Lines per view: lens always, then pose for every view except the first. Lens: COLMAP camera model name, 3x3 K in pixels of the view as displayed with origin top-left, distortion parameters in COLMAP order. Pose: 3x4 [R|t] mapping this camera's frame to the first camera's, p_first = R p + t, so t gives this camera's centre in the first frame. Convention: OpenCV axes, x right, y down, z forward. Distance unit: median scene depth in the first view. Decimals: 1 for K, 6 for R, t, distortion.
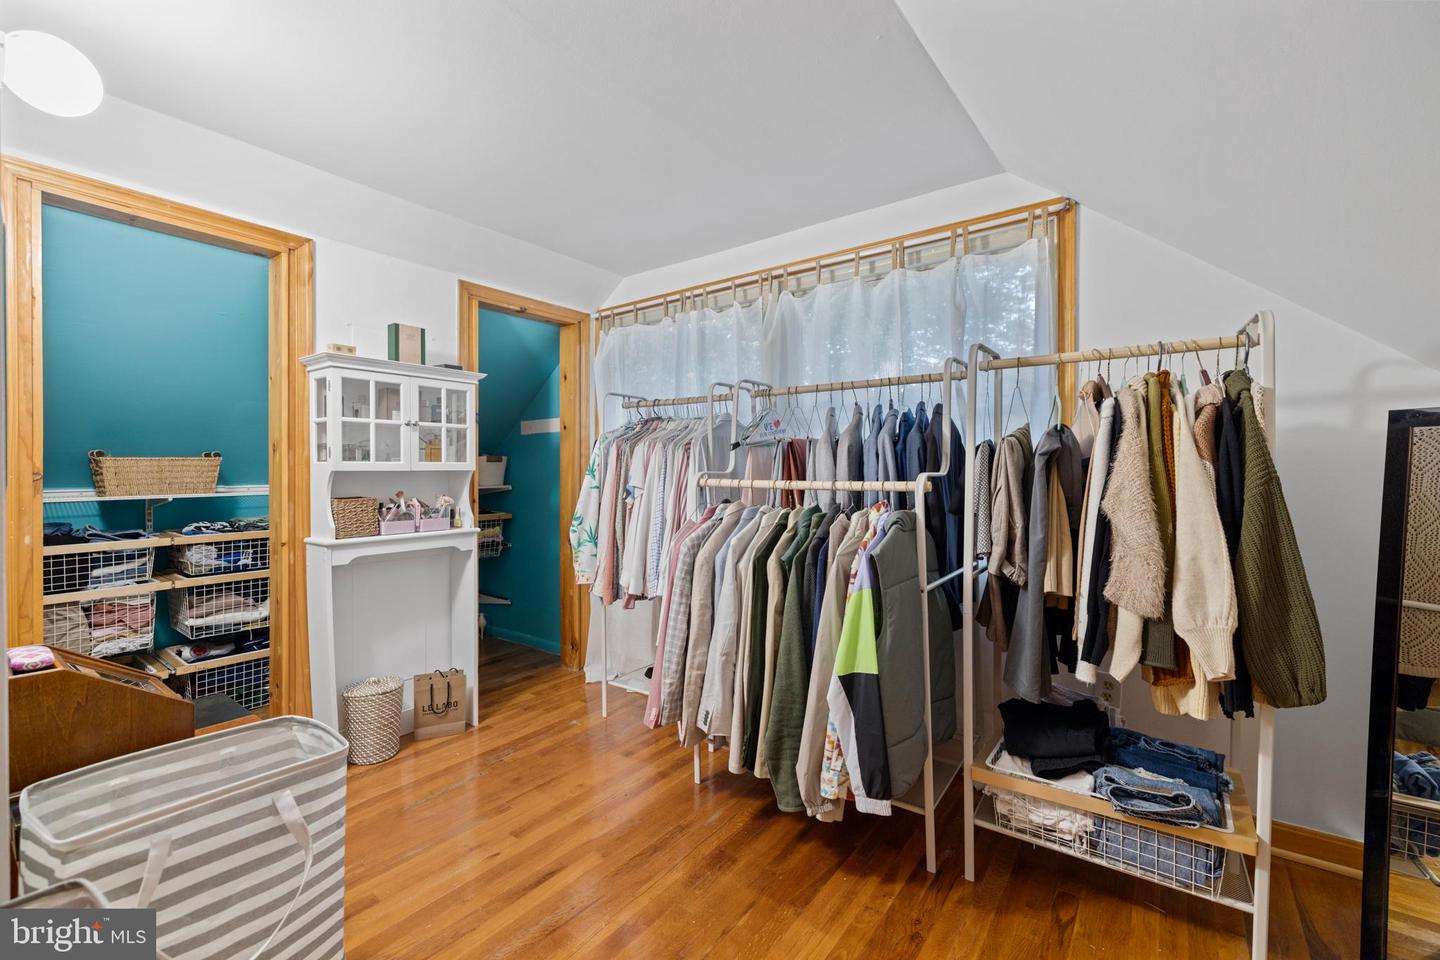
lens RADIAL K [[605.9, 0, 709.9], [0, 605.9, 481.2], [0, 0, 1]] dist [0.000532, 0.000570]
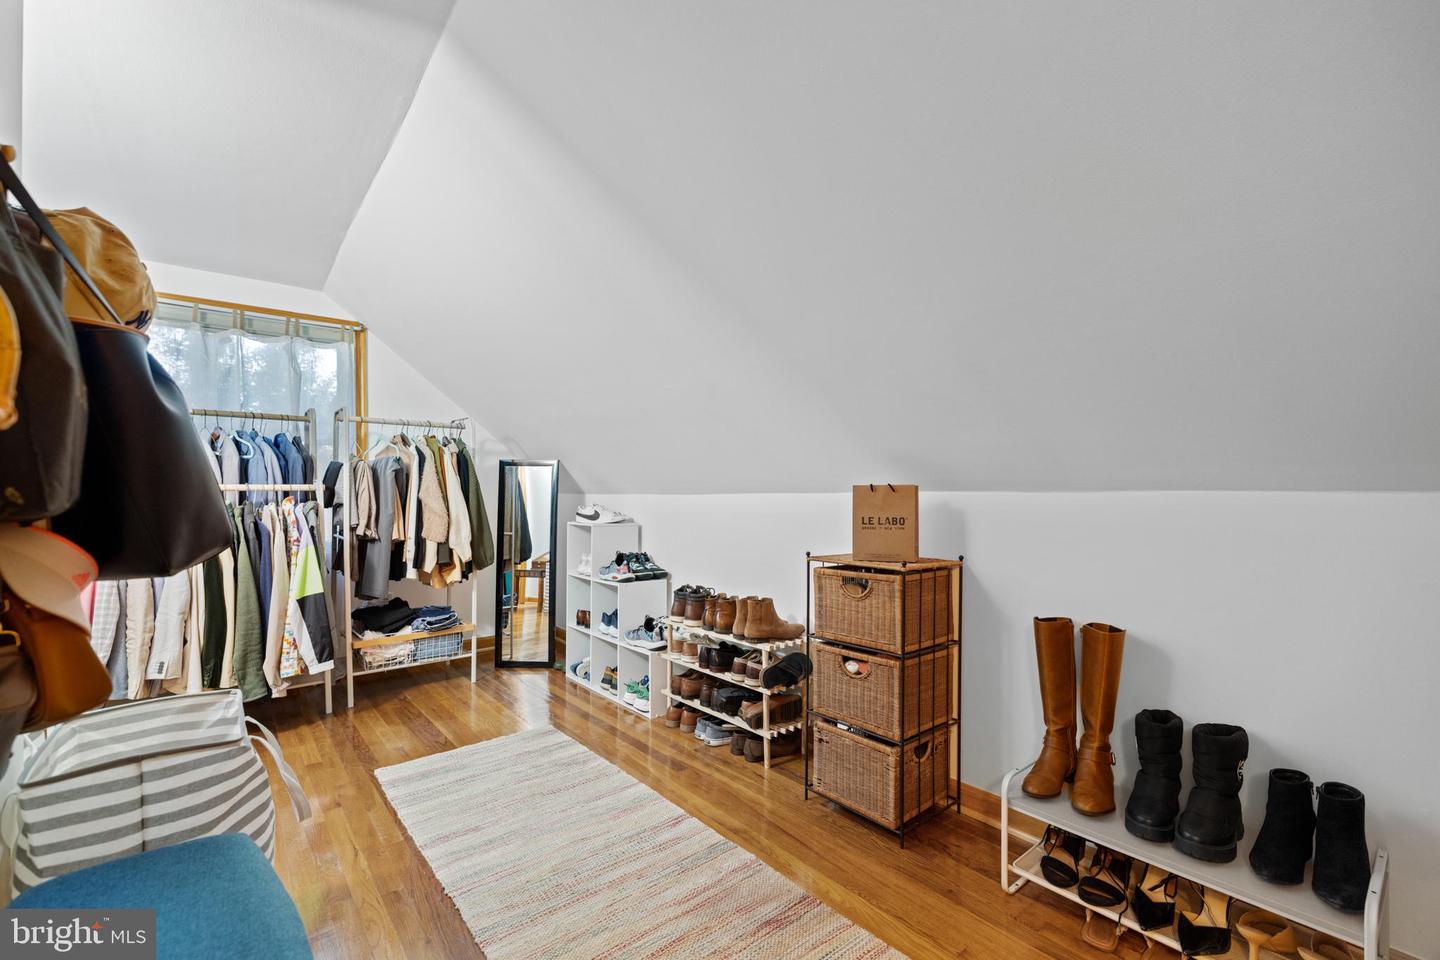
lens RADIAL K [[605.9, 0, 718.1], [0, 605.9, 489.7], [0, 0, 1]] dist [0.000532, 0.000570]
pose [[0.238881, 0.005928, 0.971031, -1.139470], [0.016252, 0.999817, -0.010102, 0.055795], [-0.970913, 0.018194, 0.238741, -0.531705]]
